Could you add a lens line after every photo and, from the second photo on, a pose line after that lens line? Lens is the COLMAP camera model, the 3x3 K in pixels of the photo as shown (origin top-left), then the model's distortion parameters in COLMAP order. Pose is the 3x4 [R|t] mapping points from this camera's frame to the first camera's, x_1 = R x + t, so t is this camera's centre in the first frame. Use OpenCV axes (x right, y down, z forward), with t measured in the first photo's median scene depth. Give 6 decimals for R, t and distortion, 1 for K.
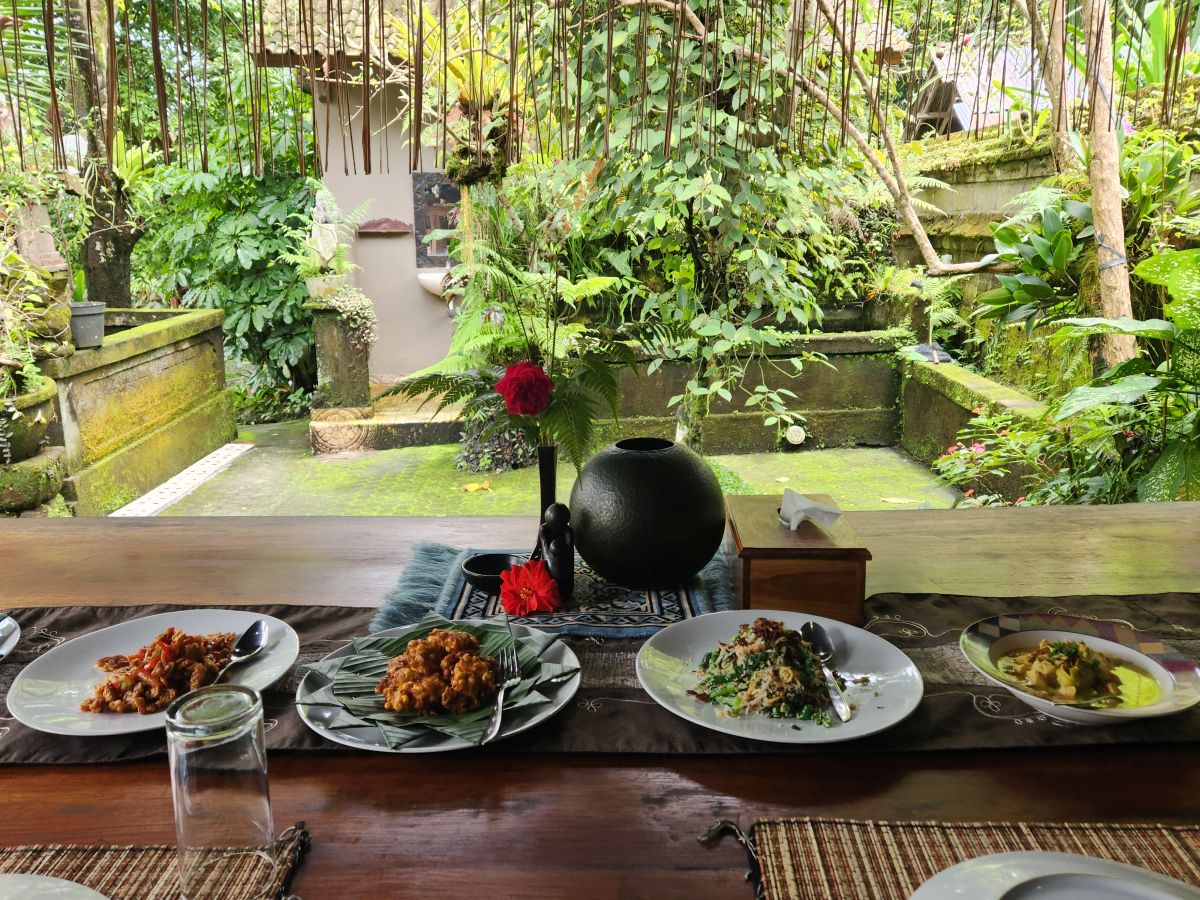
lens RADIAL K [[991.6, 0, 588.0], [0, 991.6, 451.8], [0, 0, 1]] dist [0.124944, -0.169158]
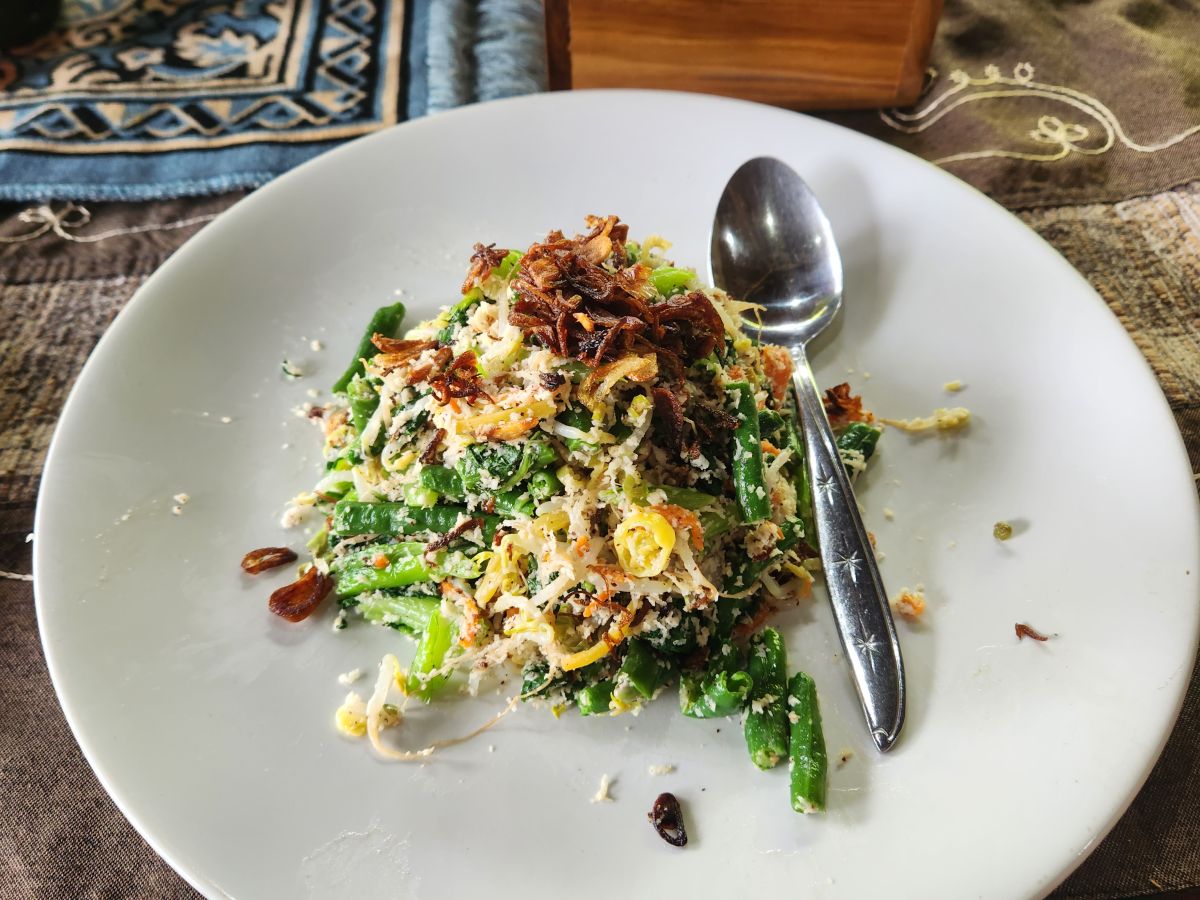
lens RADIAL K [[991.6, 0, 588.0], [0, 991.6, 451.8], [0, 0, 1]] dist [0.124944, -0.169158]
pose [[0.995450, -0.073047, 0.061179, 0.168082], [0.020463, 0.790991, 0.611485, 0.070716], [-0.093059, -0.607451, 0.788887, 0.813141]]
